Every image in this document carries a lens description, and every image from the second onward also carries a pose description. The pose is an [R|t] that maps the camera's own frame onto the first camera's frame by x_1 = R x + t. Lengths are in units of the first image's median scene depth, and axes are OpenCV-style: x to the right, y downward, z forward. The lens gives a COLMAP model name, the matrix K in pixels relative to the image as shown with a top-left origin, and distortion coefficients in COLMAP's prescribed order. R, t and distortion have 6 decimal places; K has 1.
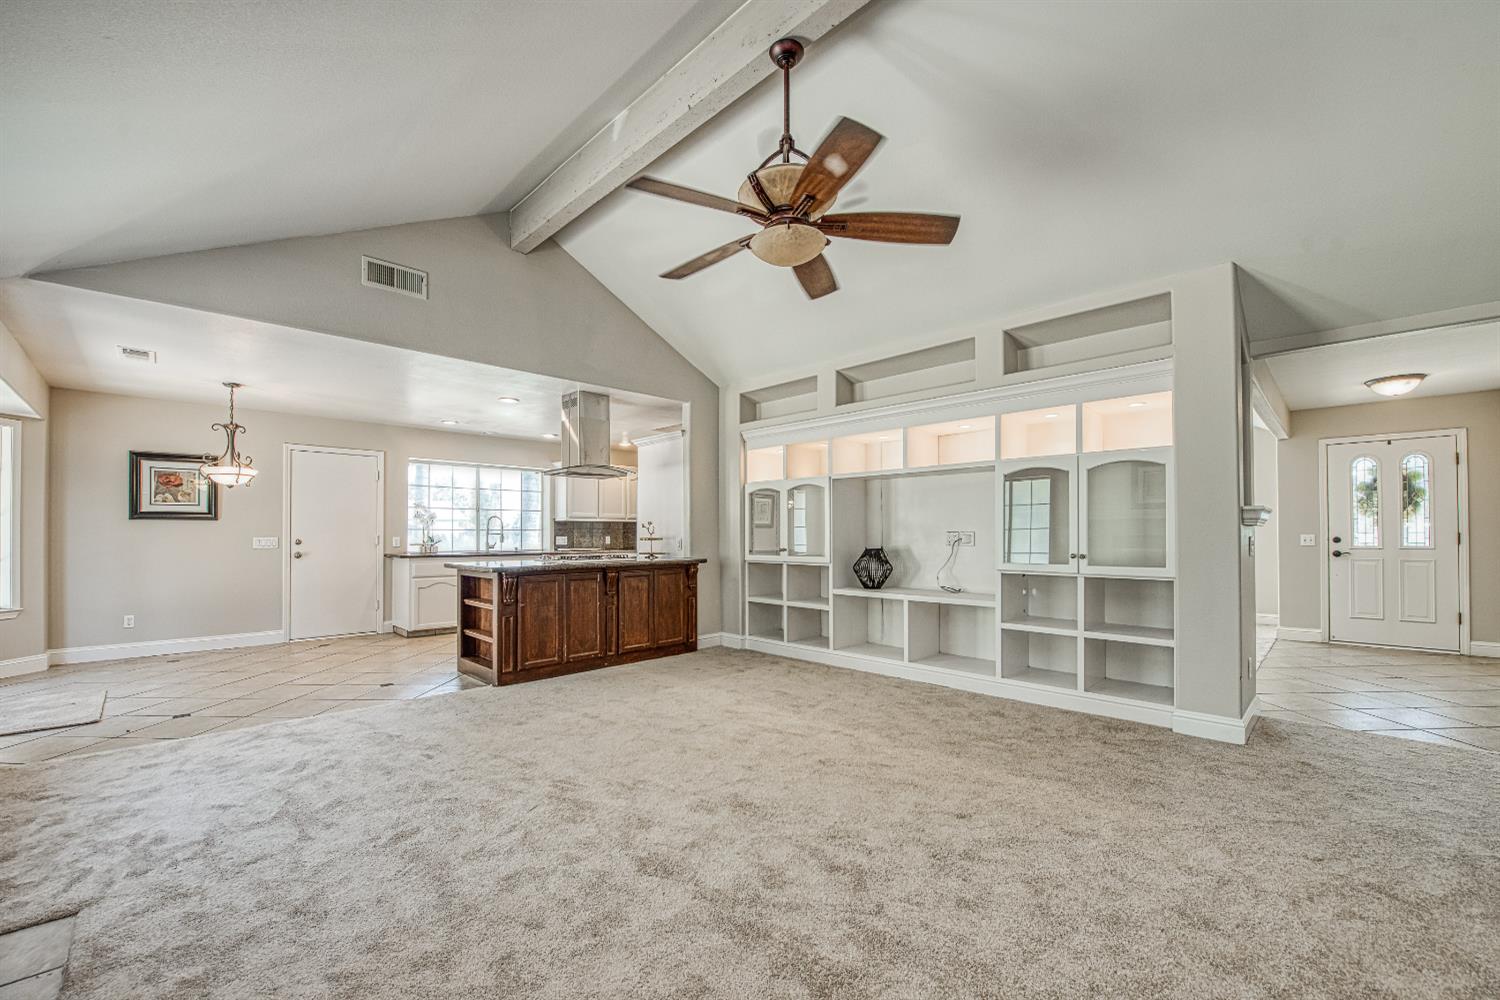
lens RADIAL K [[605.0, 0, 746.3], [0, 605.0, 525.5], [0, 0, 1]] dist [-0.017524, 0.000304]
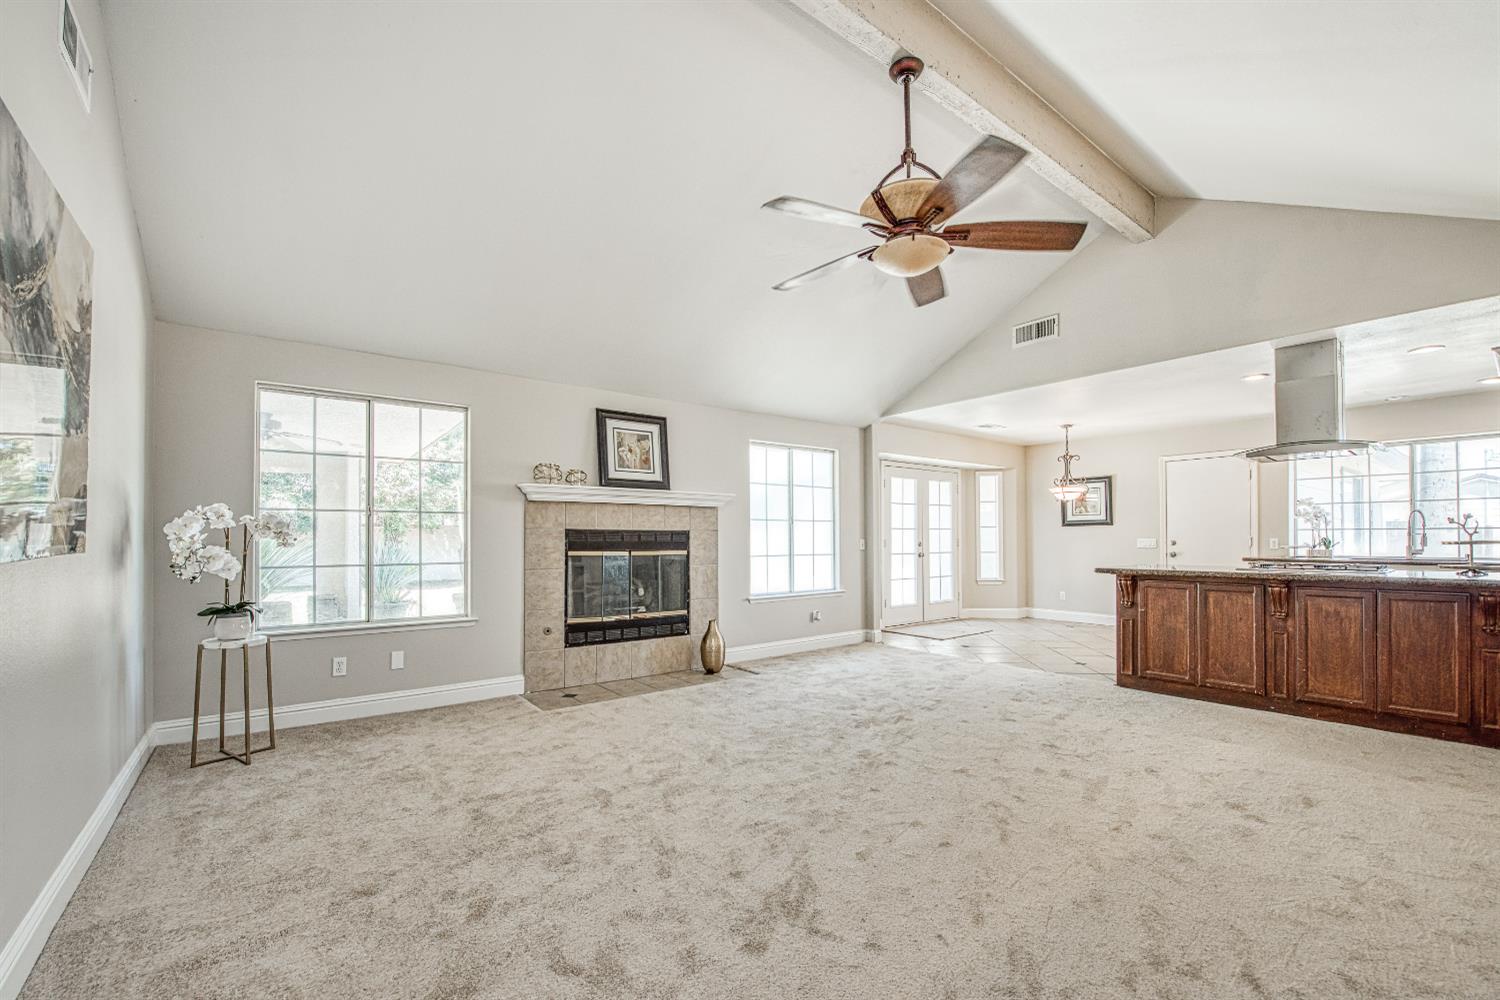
lens RADIAL K [[605.0, 0, 749.5], [0, 605.0, 532.5], [0, 0, 1]] dist [-0.017524, 0.000304]
pose [[-0.109656, -0.008118, -0.993936, 0.618999], [0.018945, 0.999768, -0.010255, 0.006022], [0.993789, -0.019955, -0.109477, 0.460495]]
